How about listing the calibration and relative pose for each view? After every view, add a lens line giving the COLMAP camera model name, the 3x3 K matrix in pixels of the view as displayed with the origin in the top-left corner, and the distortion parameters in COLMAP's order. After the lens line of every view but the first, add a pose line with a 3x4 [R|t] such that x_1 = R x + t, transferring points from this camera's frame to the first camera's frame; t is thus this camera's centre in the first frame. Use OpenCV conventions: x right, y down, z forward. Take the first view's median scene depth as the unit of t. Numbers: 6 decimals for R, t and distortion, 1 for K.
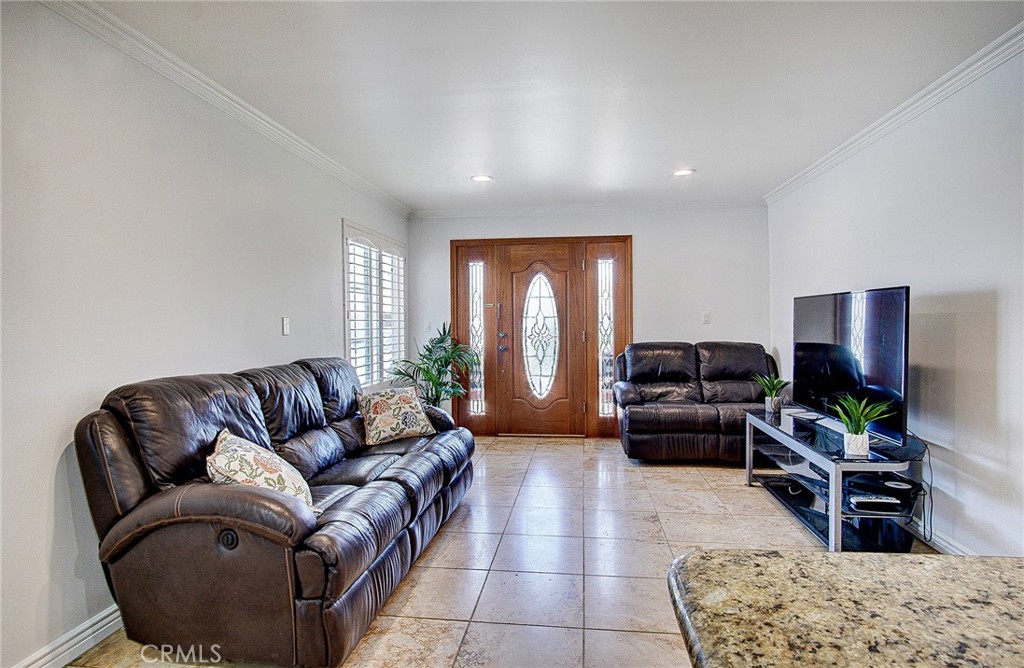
lens RADIAL K [[551.8, 0, 512.0], [0, 551.8, 330.3], [0, 0, 1]] dist [-0.017012, 0.003819]
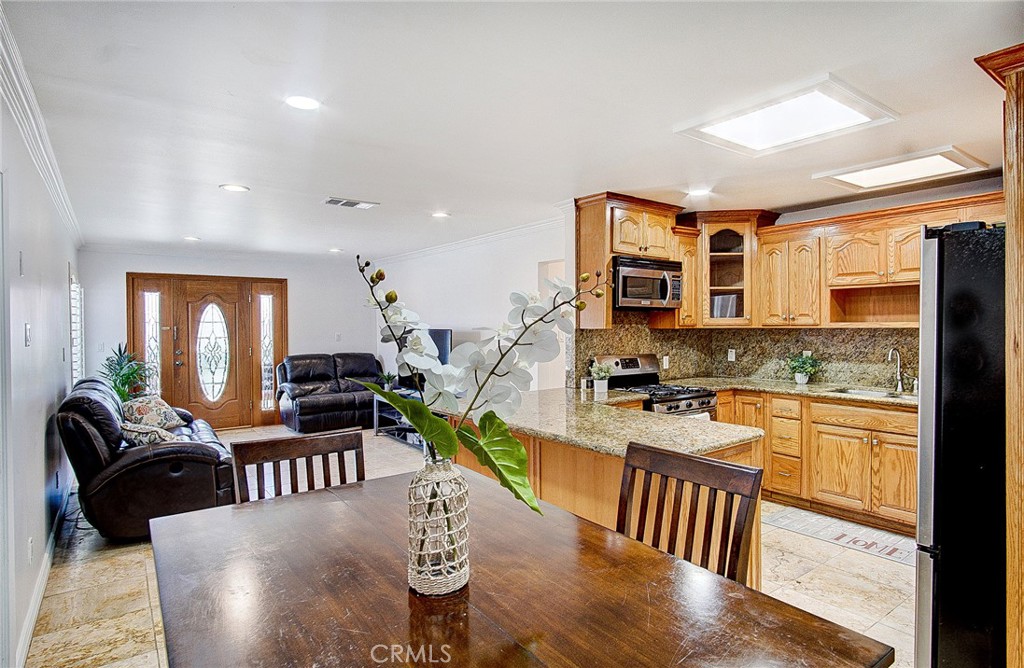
lens RADIAL K [[551.8, 0, 520.3], [0, 551.8, 330.0], [0, 0, 1]] dist [-0.017012, 0.003819]
pose [[0.718296, -0.003136, 0.695730, -0.353640], [0.008508, 0.999955, -0.004276, -0.033075], [-0.695685, 0.008991, 0.718290, -0.449387]]
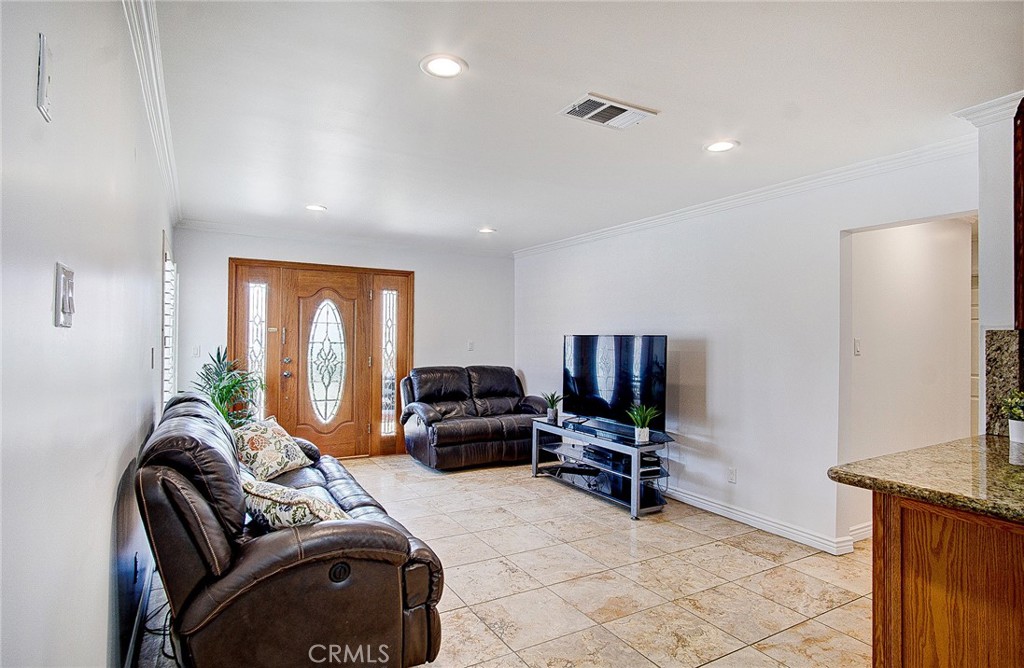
lens RADIAL K [[551.8, 0, 517.4], [0, 551.8, 333.3], [0, 0, 1]] dist [-0.017012, 0.003819]
pose [[0.790447, 0.024295, 0.612048, -0.321141], [-0.009366, 0.999576, -0.027583, -0.018146], [-0.612459, 0.016070, 0.790339, -0.017109]]
